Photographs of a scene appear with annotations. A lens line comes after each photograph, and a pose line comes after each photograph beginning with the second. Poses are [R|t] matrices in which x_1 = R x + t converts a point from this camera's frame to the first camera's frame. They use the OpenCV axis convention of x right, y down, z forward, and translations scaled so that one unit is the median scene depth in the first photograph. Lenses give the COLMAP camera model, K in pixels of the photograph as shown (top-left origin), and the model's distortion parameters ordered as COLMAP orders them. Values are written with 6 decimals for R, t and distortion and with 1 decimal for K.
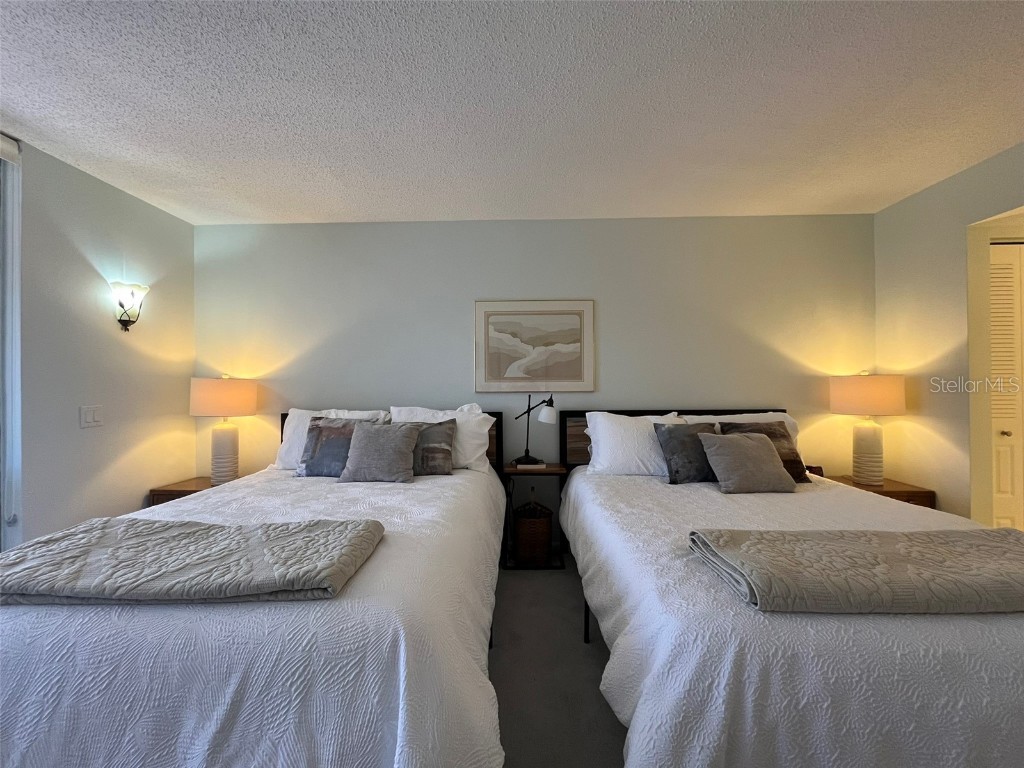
lens RADIAL K [[413.9, 0, 512.0], [0, 413.9, 384.0], [0, 0, 1]] dist [-0.007979, 0.000185]
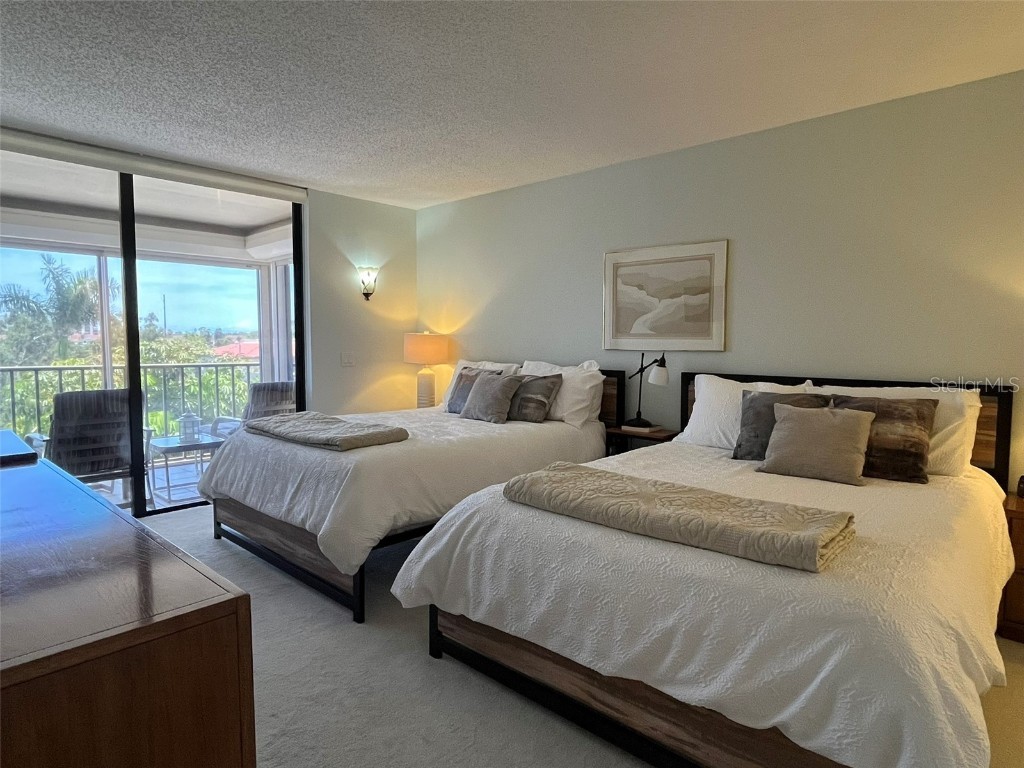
lens RADIAL K [[606.1, 0, 512.0], [0, 606.1, 384.0], [0, 0, 1]] dist [-0.008186, -0.002435]
pose [[0.746198, 0.057796, -0.663211, 0.730721], [-0.006130, 0.996779, 0.079968, -0.011310], [0.665696, -0.055606, 0.744149, -0.206491]]
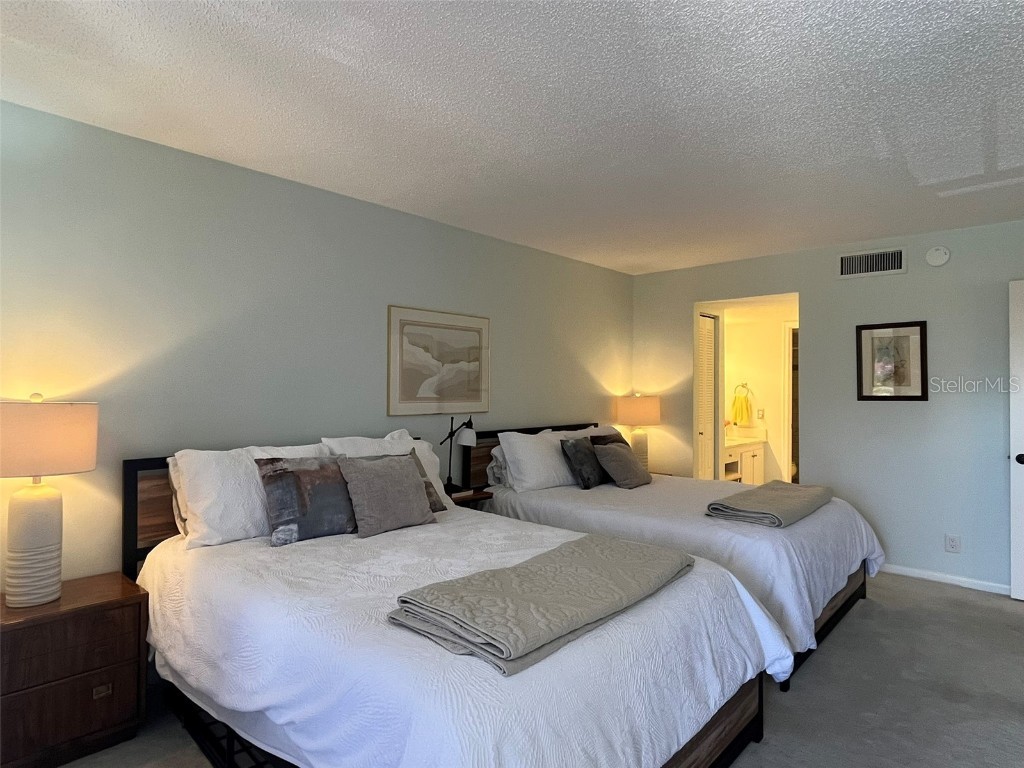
lens RADIAL K [[575.1, 0, 508.2], [0, 575.1, 384.7], [0, 0, 1]] dist [-0.000113, -0.000036]
pose [[0.668735, 0.015649, 0.743336, -0.830200], [-0.006436, 0.999863, -0.015260, -0.026702], [-0.743473, 0.005421, 0.668744, 0.054528]]
